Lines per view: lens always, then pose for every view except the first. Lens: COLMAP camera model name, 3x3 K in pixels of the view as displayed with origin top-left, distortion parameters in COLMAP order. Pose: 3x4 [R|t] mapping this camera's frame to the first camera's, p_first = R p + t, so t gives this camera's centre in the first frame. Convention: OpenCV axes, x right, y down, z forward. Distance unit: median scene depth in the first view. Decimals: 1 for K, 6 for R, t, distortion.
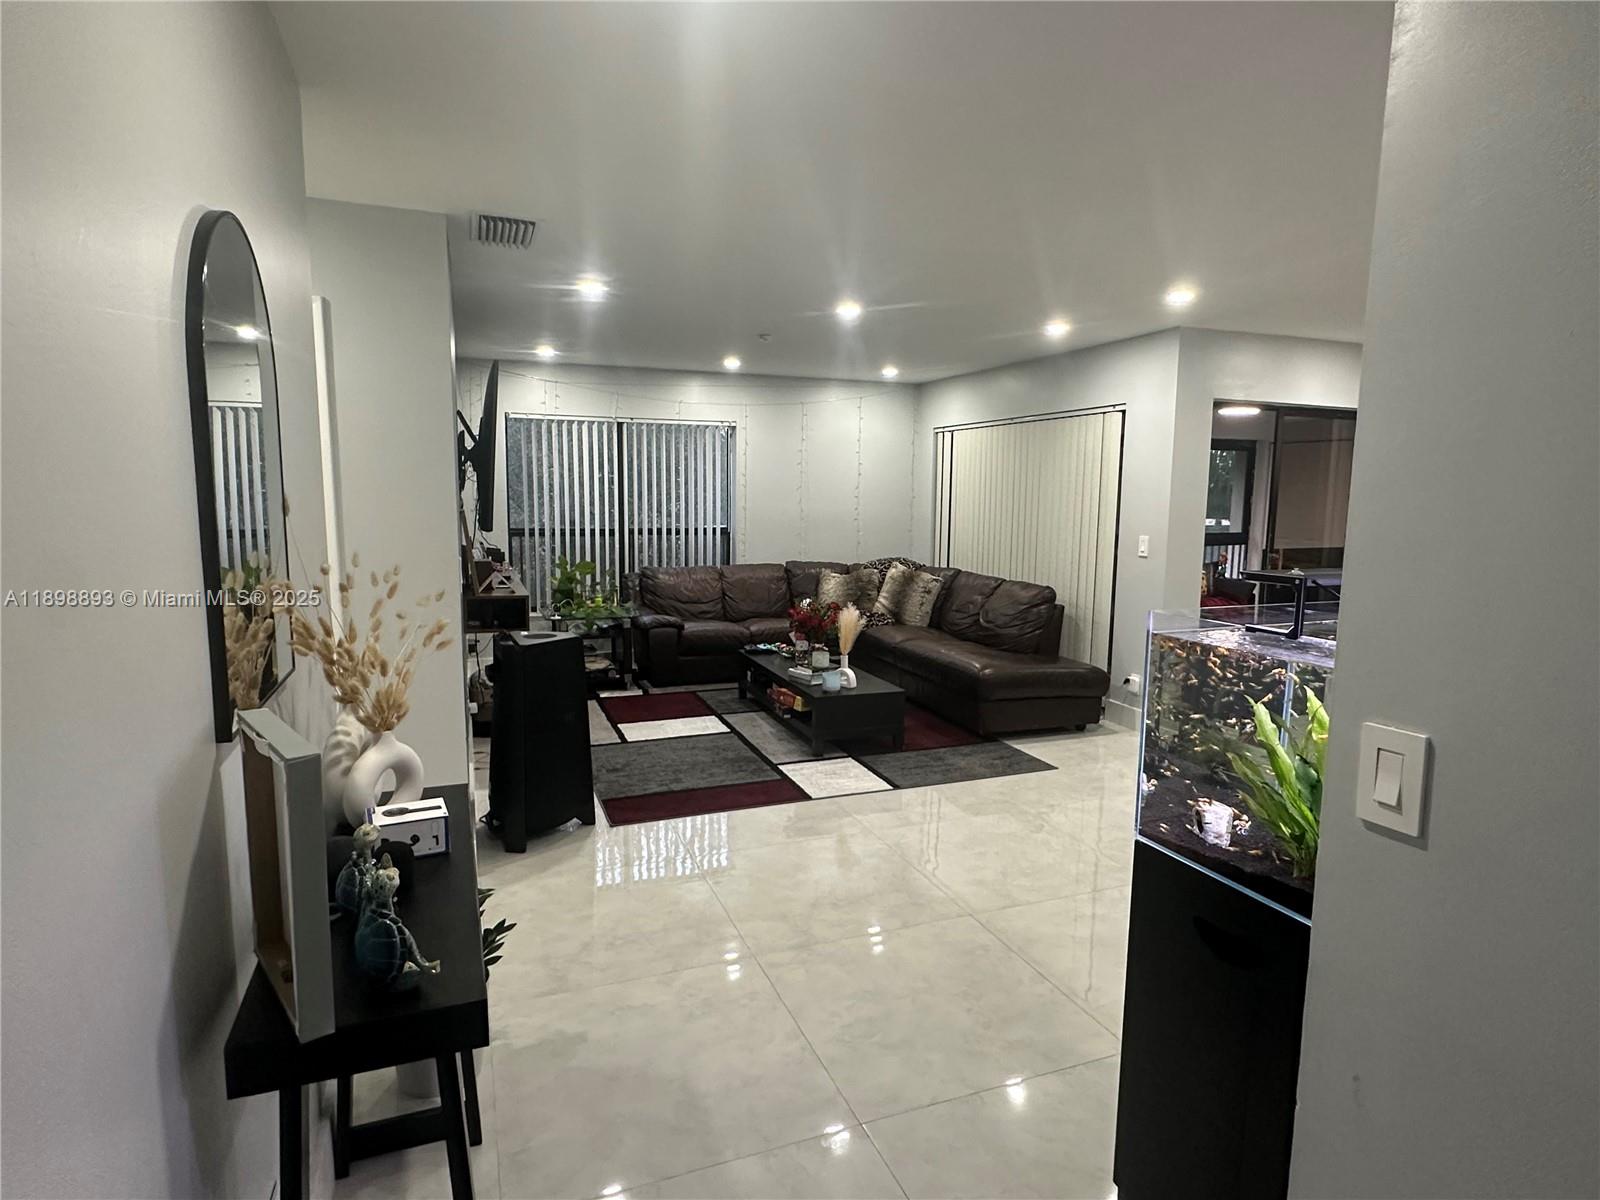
lens RADIAL K [[879.9, 0, 798.2], [0, 879.9, 600.8], [0, 0, 1]] dist [0.038610, 0.000049]
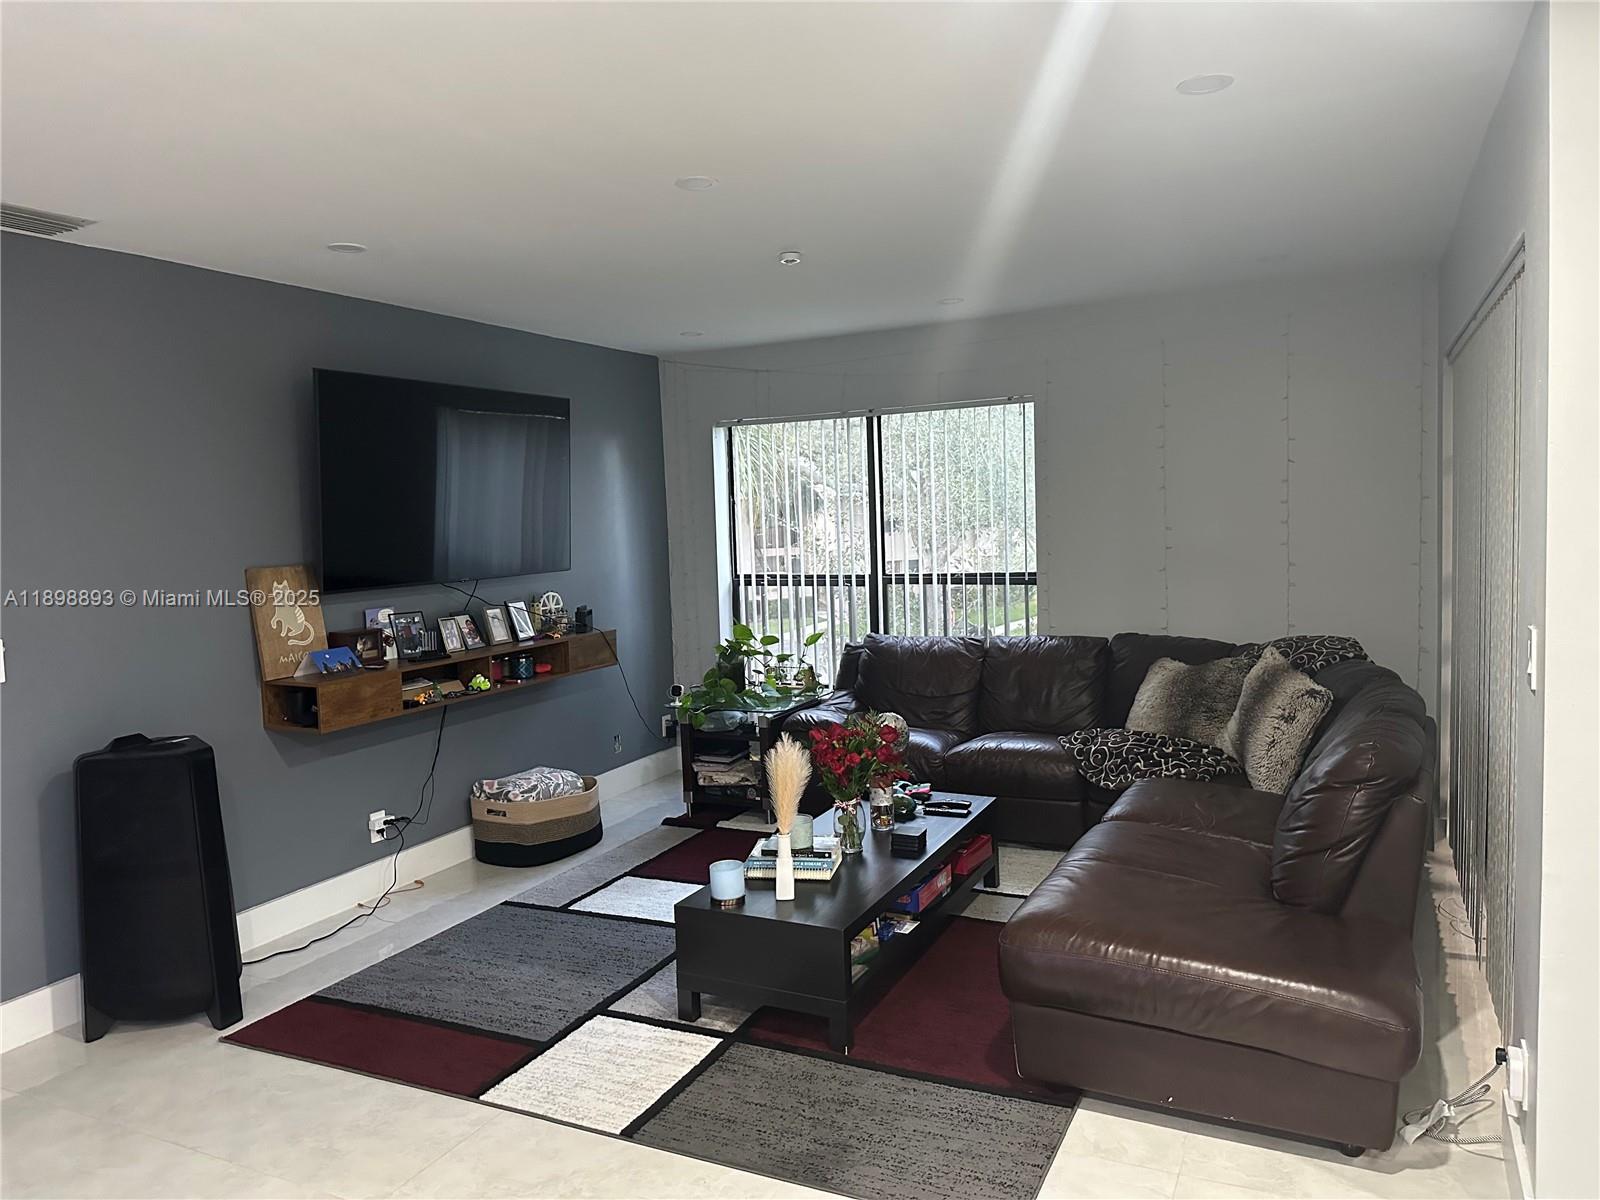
lens RADIAL K [[1123.4, 0, 799.5], [0, 1123.4, 596.0], [0, 0, 1]] dist [0.074477, -0.002933]
pose [[0.683368, 0.021052, -0.729770, 0.500763], [-0.049377, 0.998628, -0.017429, -0.062337], [0.728402, 0.047945, 0.683470, 0.498968]]
